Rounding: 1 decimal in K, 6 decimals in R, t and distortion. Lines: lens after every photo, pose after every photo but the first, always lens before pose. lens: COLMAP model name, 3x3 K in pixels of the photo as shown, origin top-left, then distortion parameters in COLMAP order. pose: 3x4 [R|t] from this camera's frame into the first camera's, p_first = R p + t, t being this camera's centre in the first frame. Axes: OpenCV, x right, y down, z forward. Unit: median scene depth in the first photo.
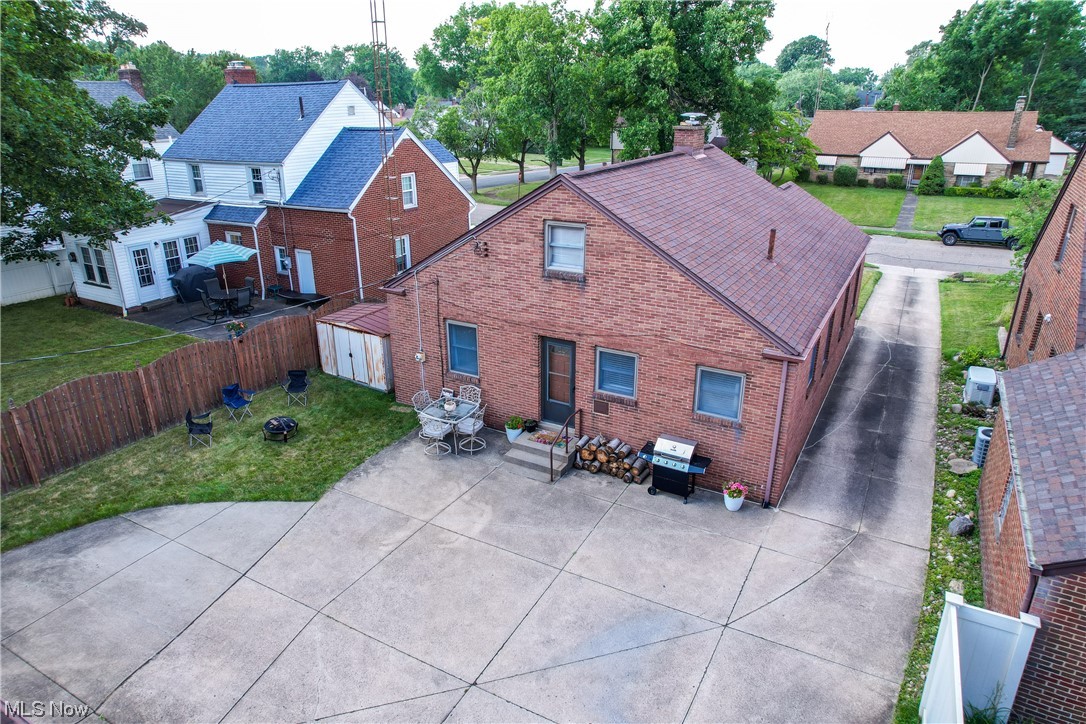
lens RADIAL K [[693.8, 0, 541.0], [0, 693.8, 354.2], [0, 0, 1]] dist [-0.071102, 0.067236]
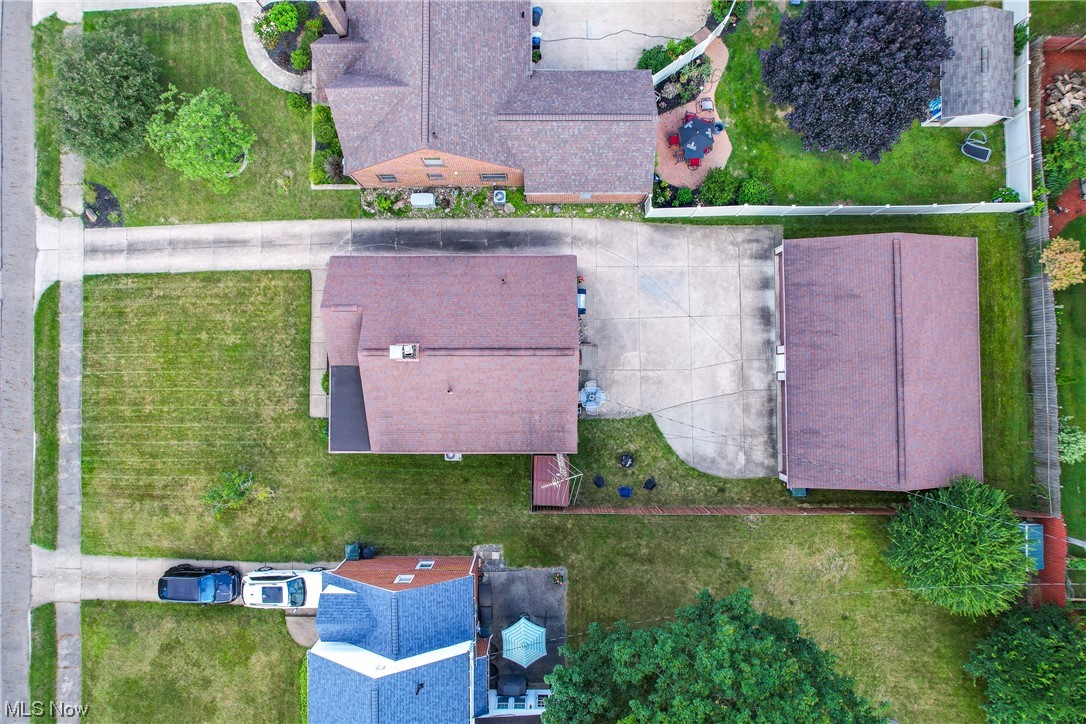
lens RADIAL K [[693.8, 0, 541.0], [0, 693.8, 354.2], [0, 0, 1]] dist [-0.071102, 0.067236]
pose [[-0.495808, -0.868128, 0.022977, 0.030335], [0.308393, -0.151274, 0.939154, -2.350959], [-0.811830, 0.472726, 0.342727, 0.286675]]
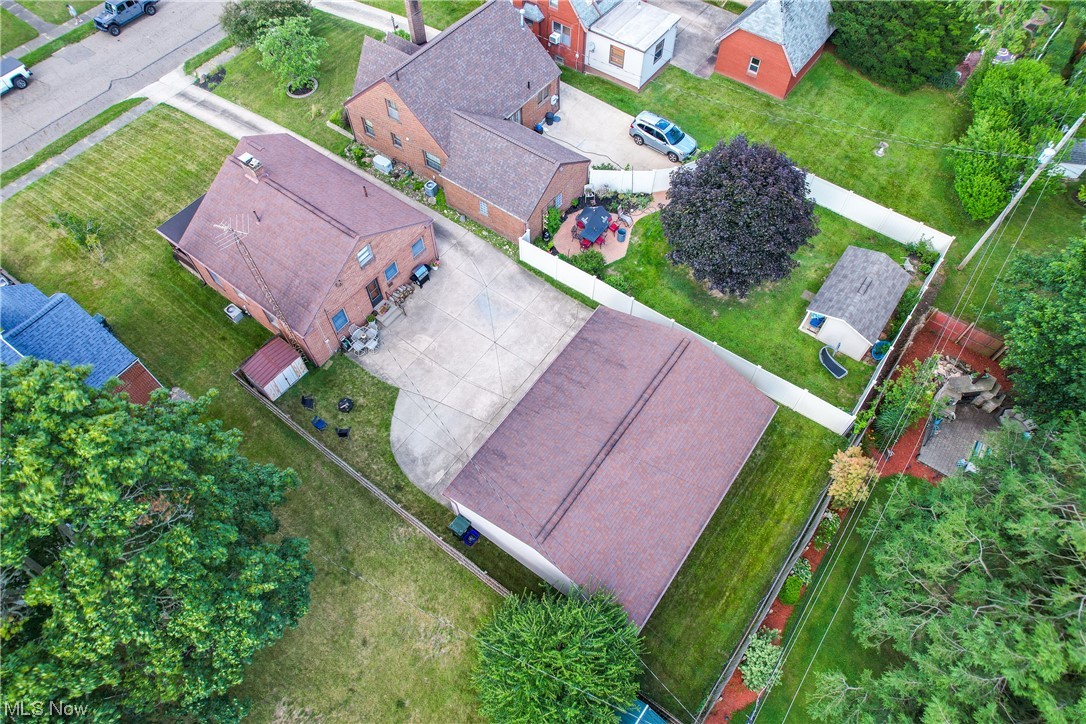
lens RADIAL K [[693.8, 0, 541.0], [0, 693.8, 354.2], [0, 0, 1]] dist [-0.071102, 0.067236]
pose [[0.125961, -0.836116, 0.533894, -1.492945], [0.356064, 0.540425, 0.762338, -1.610884], [-0.925933, 0.094075, 0.365784, -0.464867]]
